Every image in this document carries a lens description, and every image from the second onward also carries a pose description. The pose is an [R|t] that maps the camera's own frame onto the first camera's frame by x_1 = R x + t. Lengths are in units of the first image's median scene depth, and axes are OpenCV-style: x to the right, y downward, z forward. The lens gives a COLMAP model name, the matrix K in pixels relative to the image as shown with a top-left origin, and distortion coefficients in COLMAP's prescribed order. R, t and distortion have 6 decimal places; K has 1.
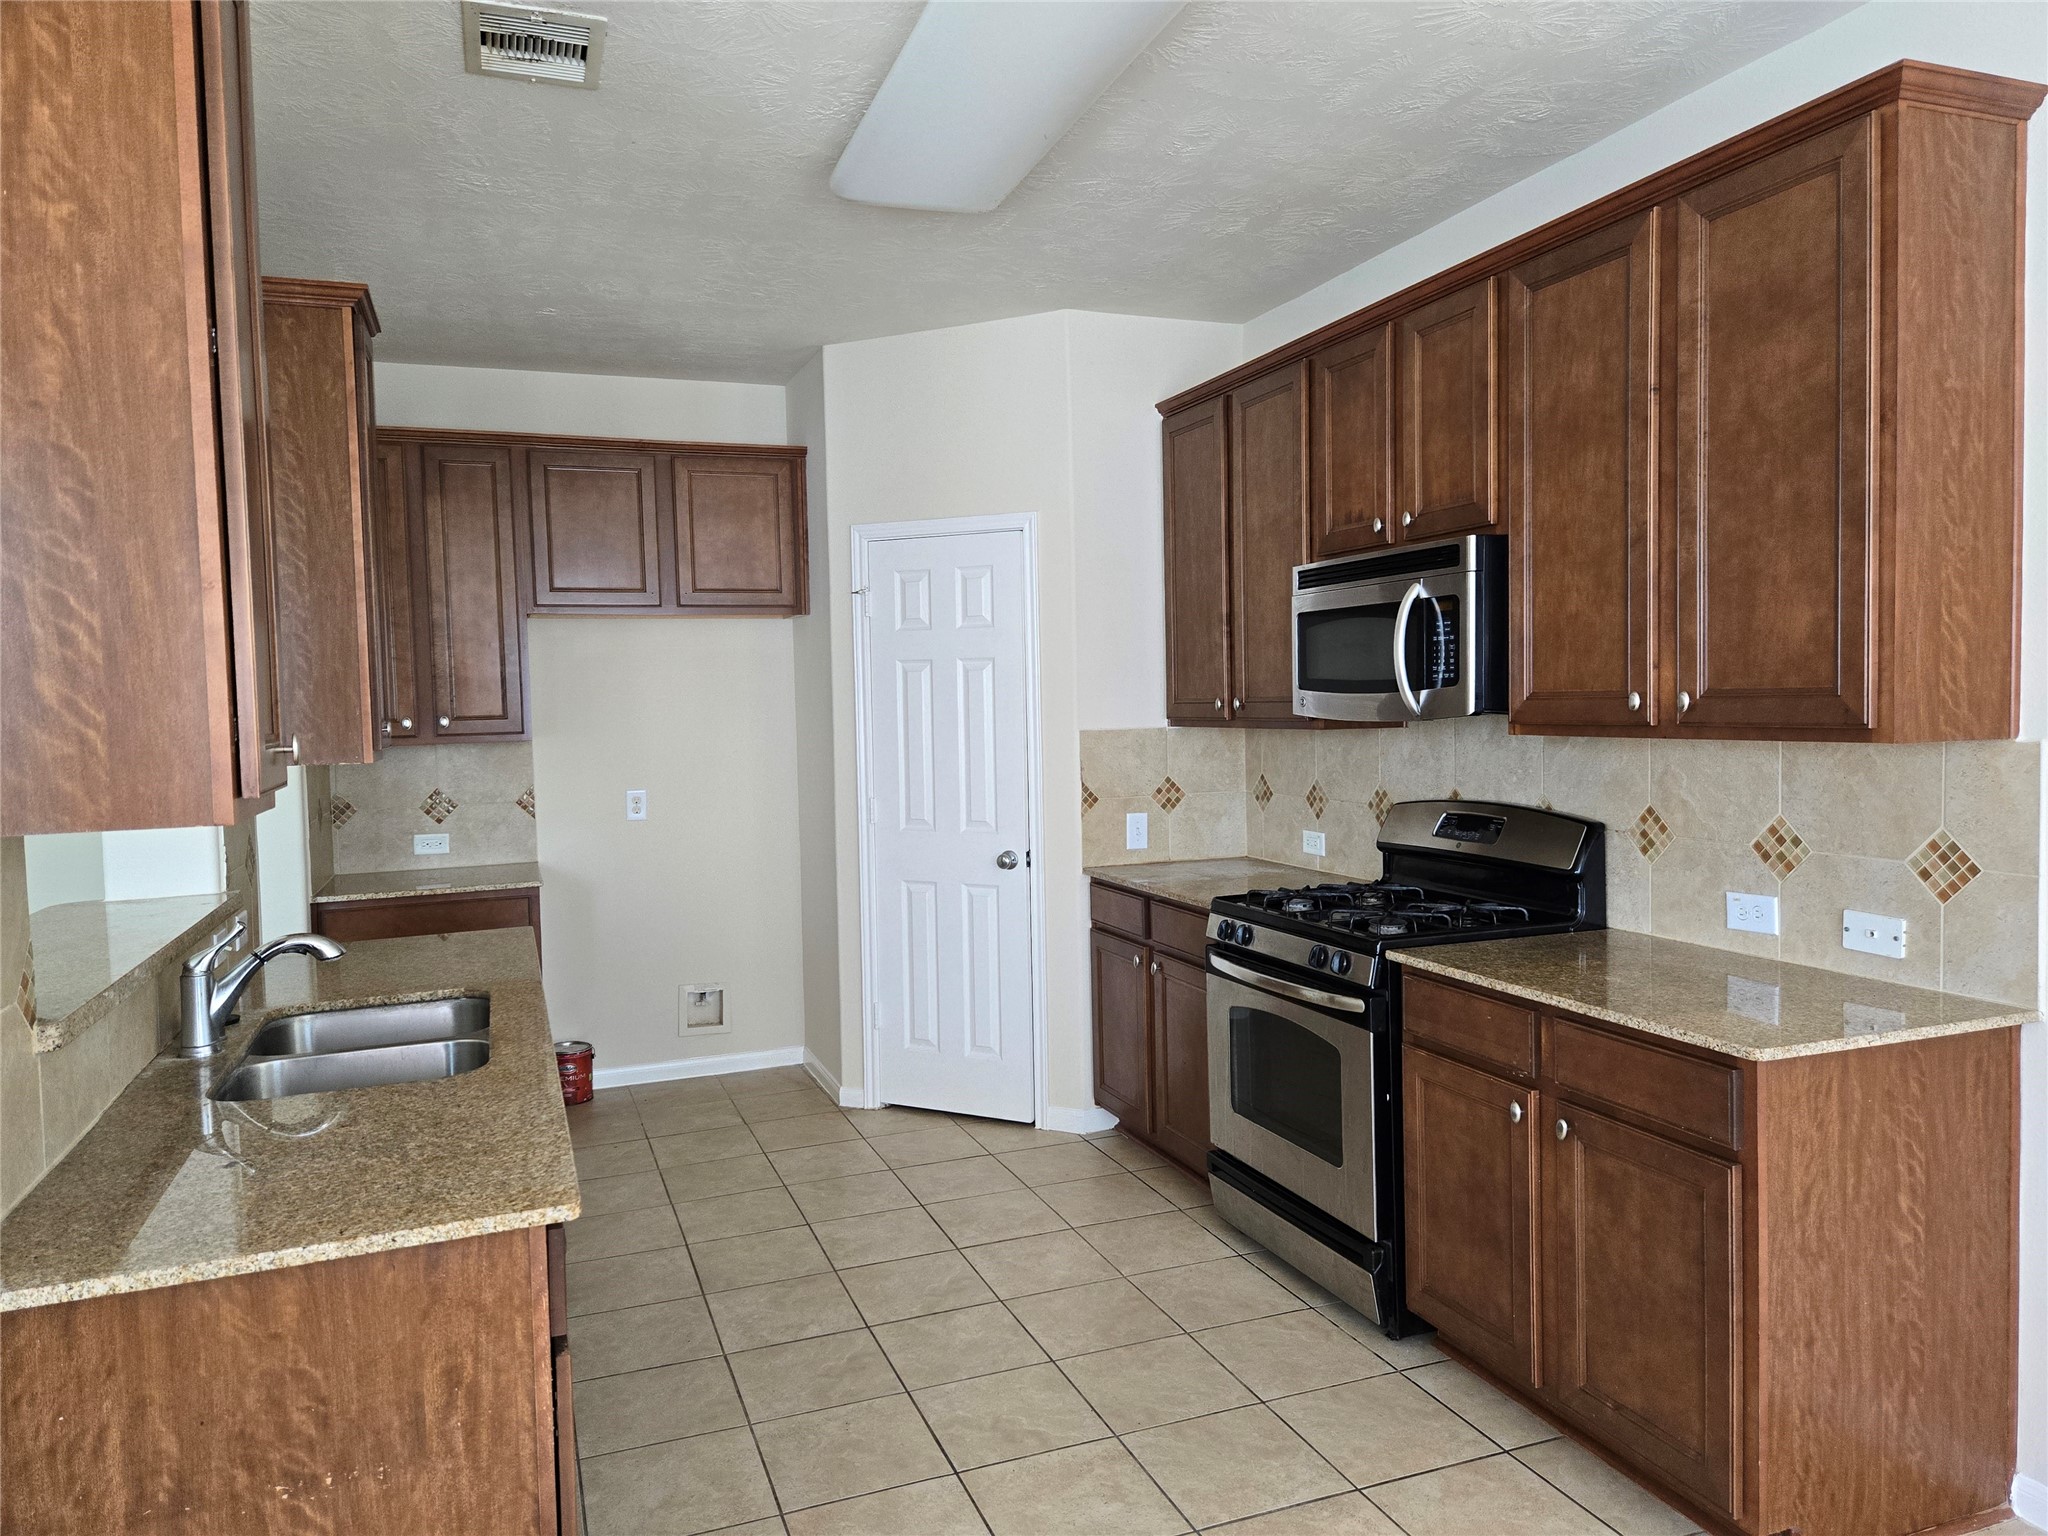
lens RADIAL K [[1370.7, 0, 1015.6], [0, 1370.7, 760.3], [0, 0, 1]] dist [0.080220, -0.074736]
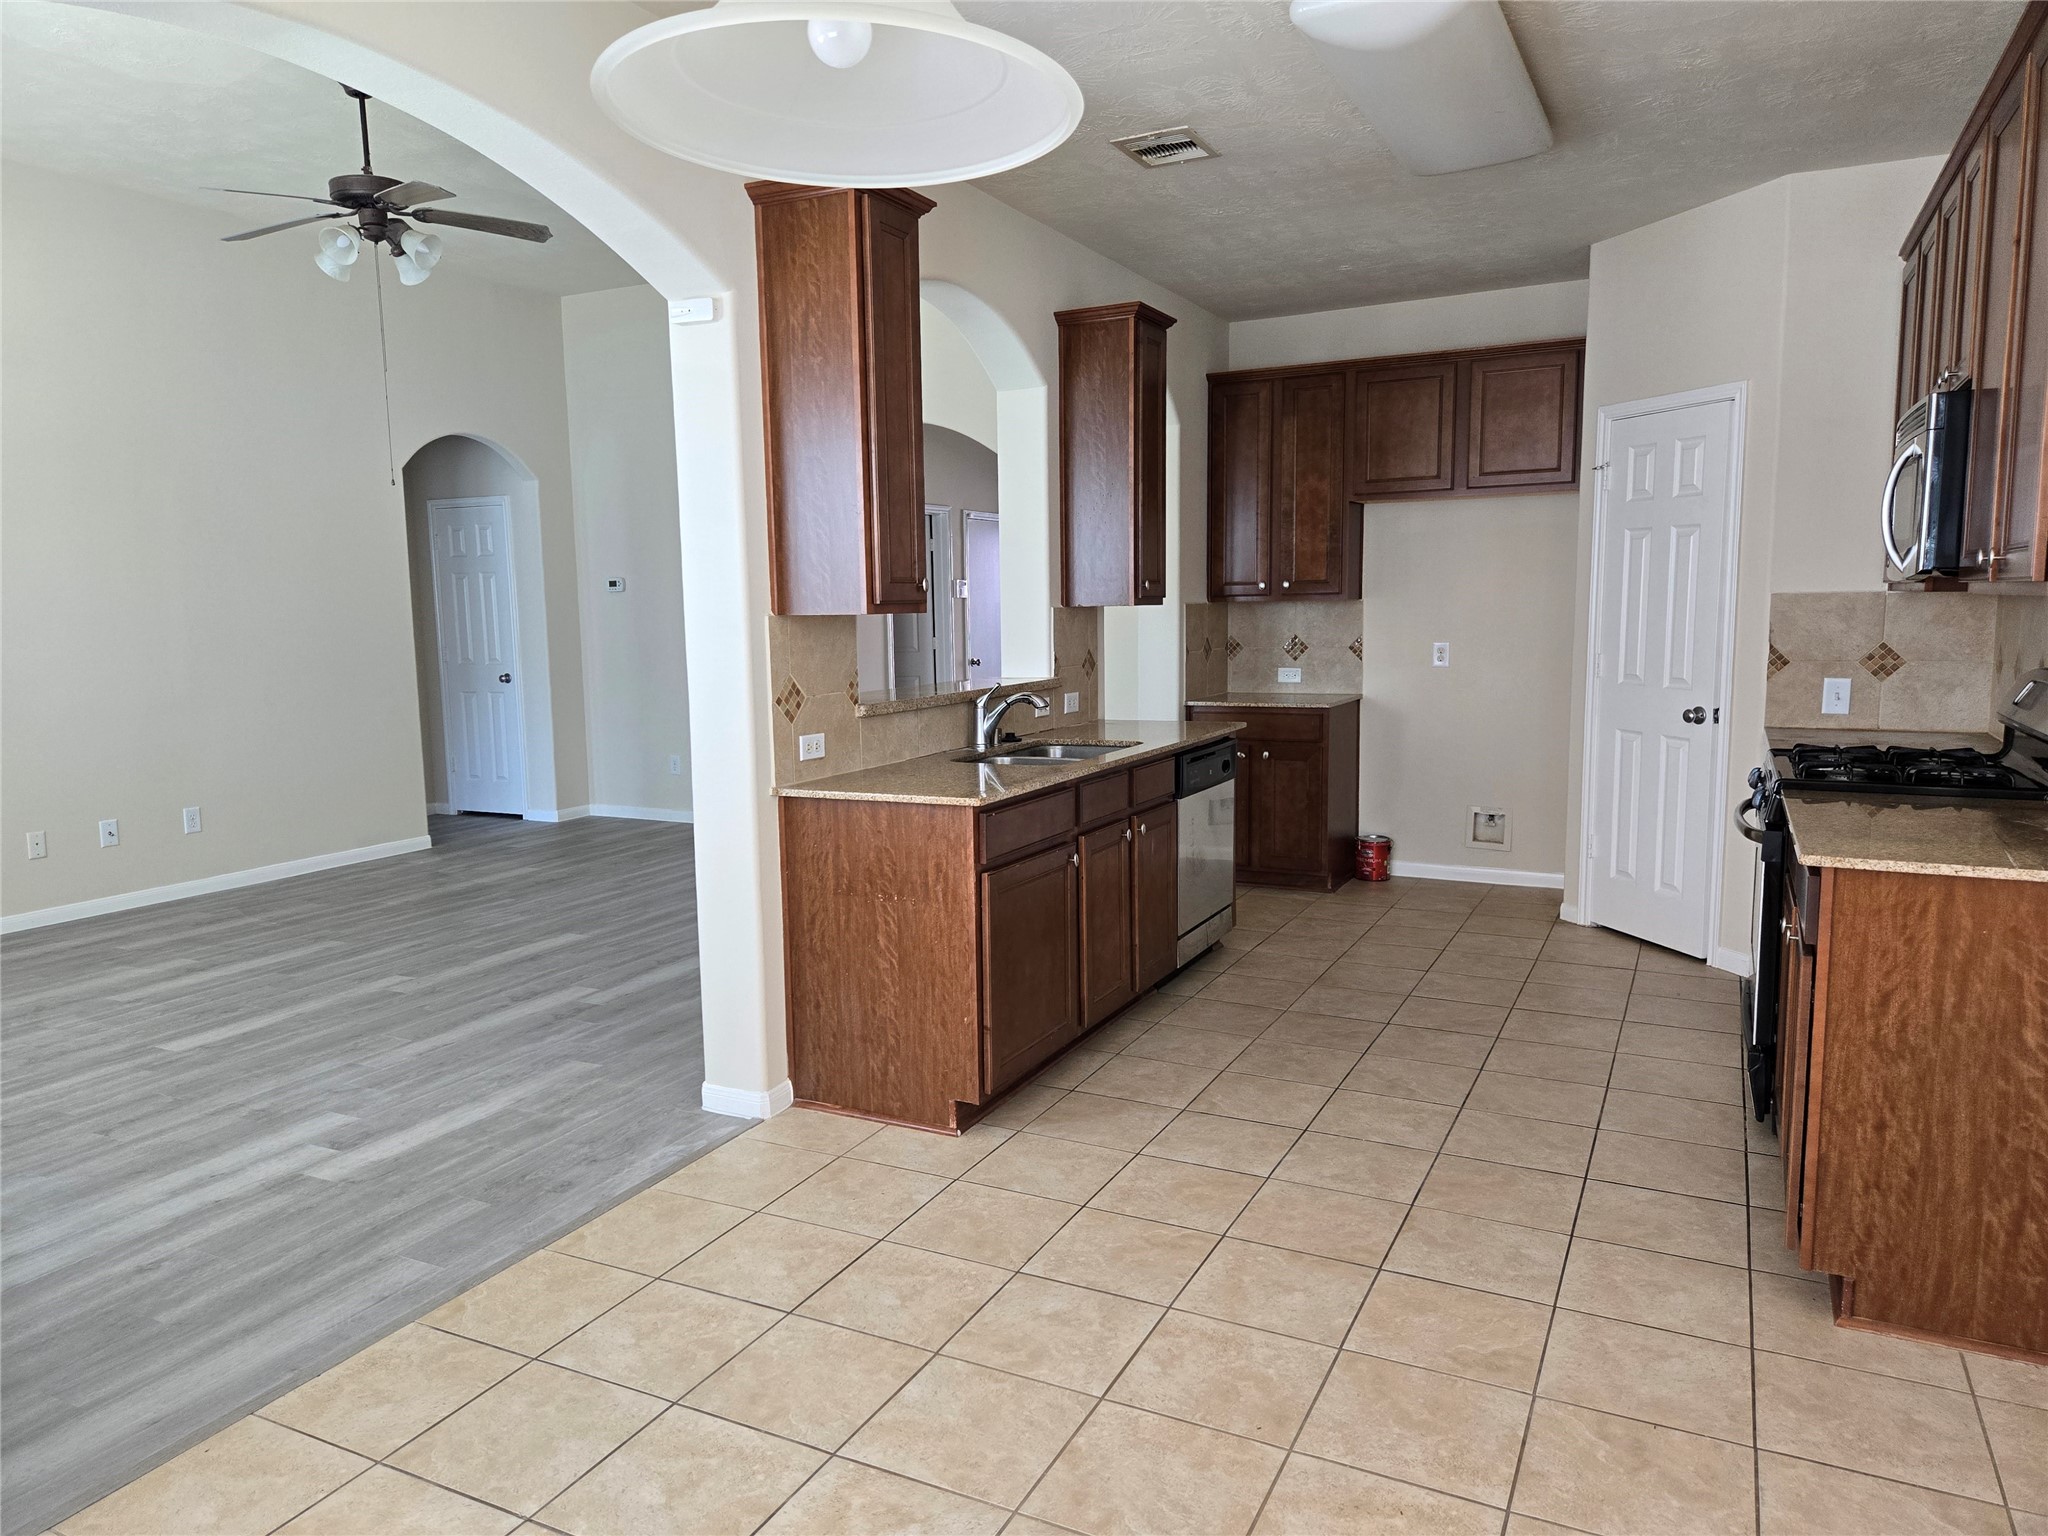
lens RADIAL K [[1379.5, 0, 1015.9], [0, 1379.5, 775.8], [0, 0, 1]] dist [0.077989, -0.071075]
pose [[0.672912, 0.107952, -0.731803, 0.553316], [-0.035314, 0.992854, 0.113989, 0.017329], [0.738879, -0.050861, 0.671915, -0.165841]]
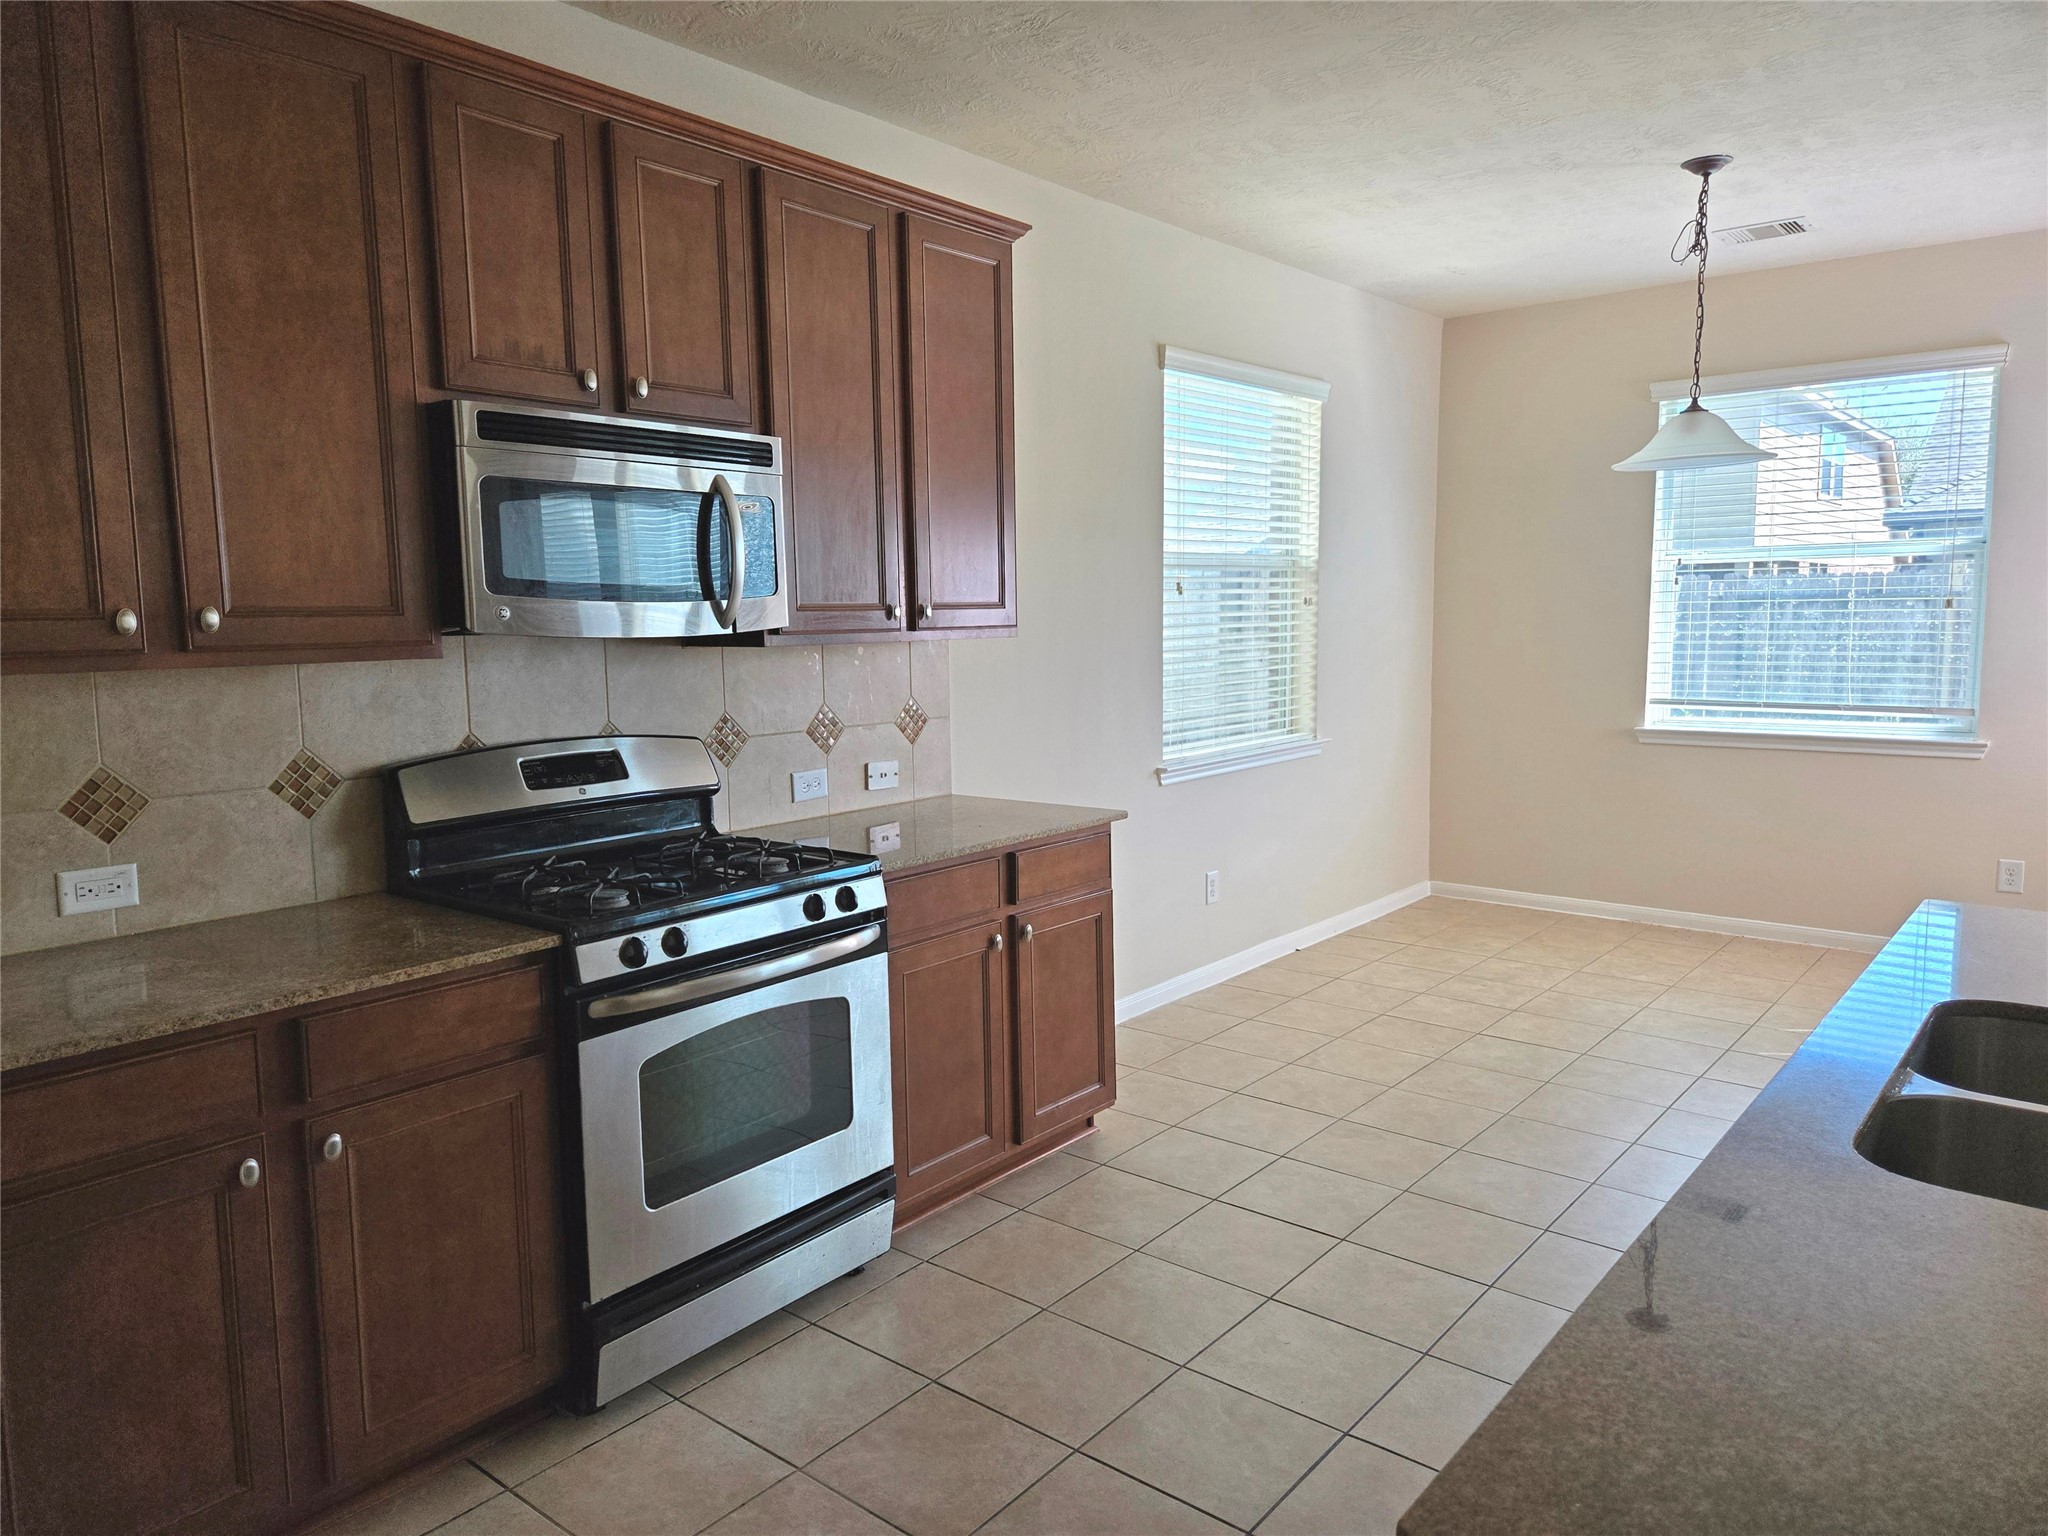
lens RADIAL K [[1374.6, 0, 998.3], [0, 1374.6, 762.9], [0, 0, 1]] dist [0.081020, -0.076314]
pose [[-0.484785, -0.065180, 0.872202, -0.500803], [0.068142, 0.991374, 0.111960, -0.030008], [-0.871975, 0.113710, -0.476161, 1.130298]]
